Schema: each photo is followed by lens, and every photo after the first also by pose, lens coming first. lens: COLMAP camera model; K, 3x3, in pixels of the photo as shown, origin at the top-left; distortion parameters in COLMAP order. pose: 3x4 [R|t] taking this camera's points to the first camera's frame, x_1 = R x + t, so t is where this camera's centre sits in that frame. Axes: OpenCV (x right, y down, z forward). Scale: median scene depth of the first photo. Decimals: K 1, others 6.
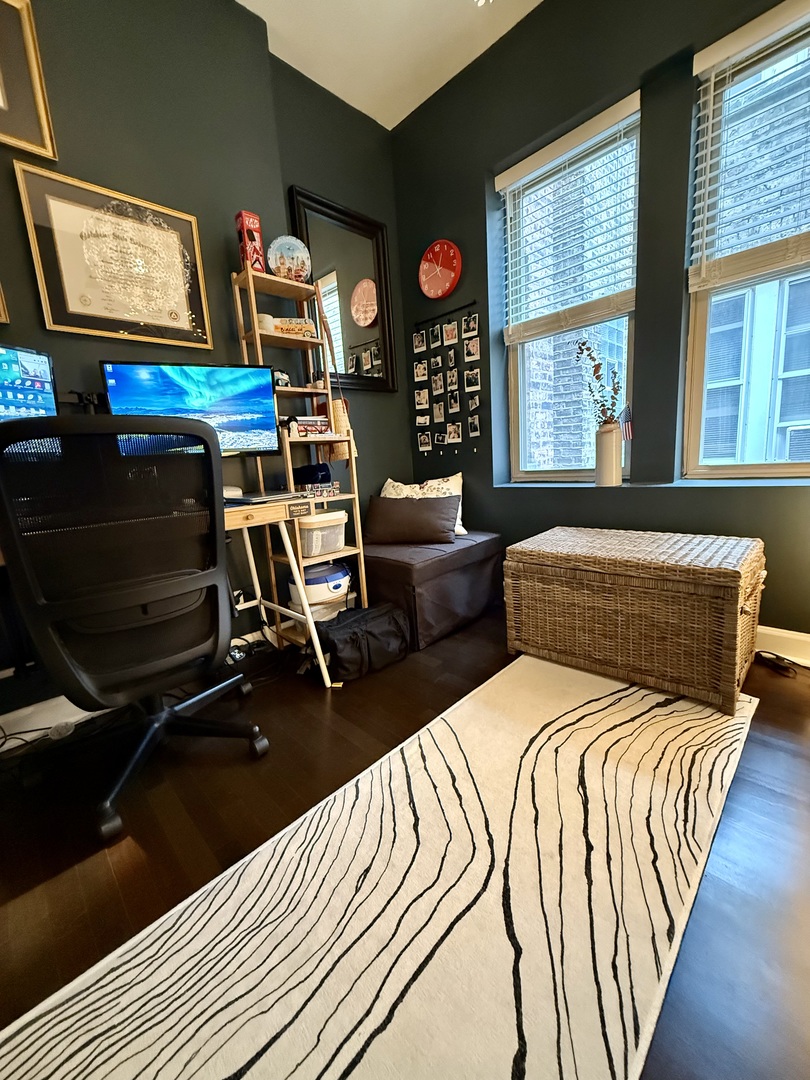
lens RADIAL K [[431.3, 0, 409.8], [0, 431.3, 526.6], [0, 0, 1]] dist [0.000723, -0.000376]
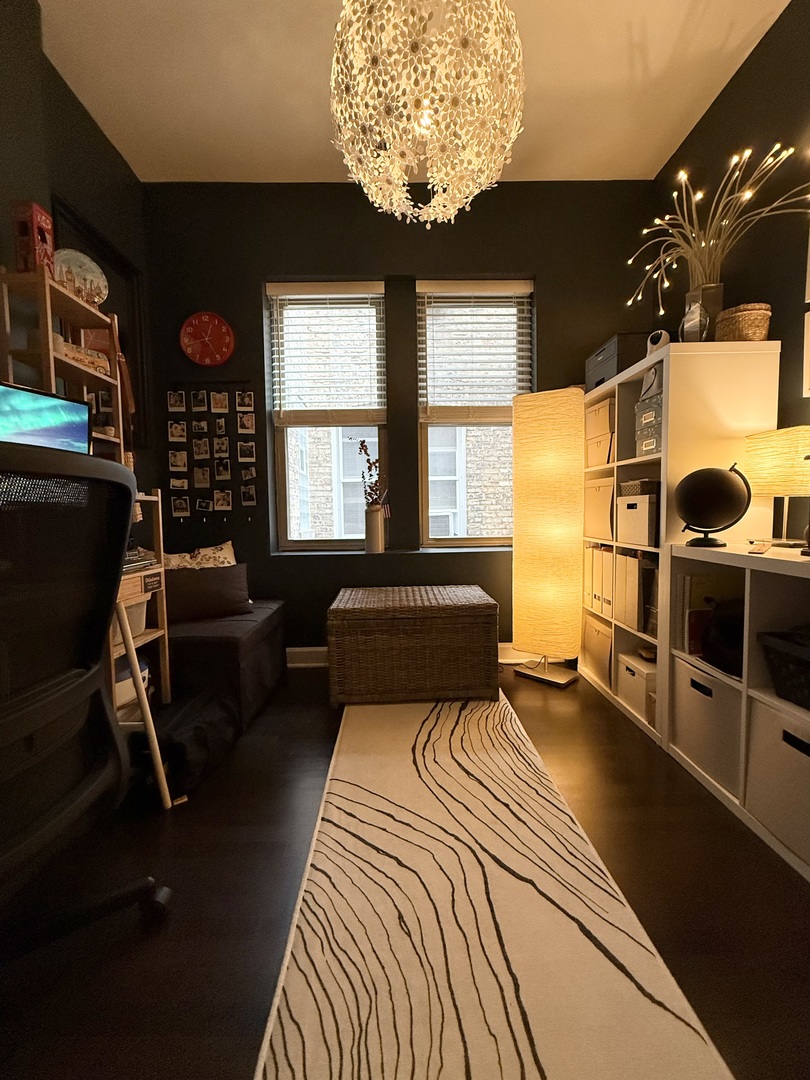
lens RADIAL K [[431.3, 0, 409.8], [0, 431.3, 526.6], [0, 0, 1]] dist [0.000723, -0.000376]
pose [[0.695368, 0.038399, 0.717628, -0.426521], [0.081069, 0.988006, -0.131420, 0.003539], [-0.714067, 0.149563, 0.683915, 0.065976]]
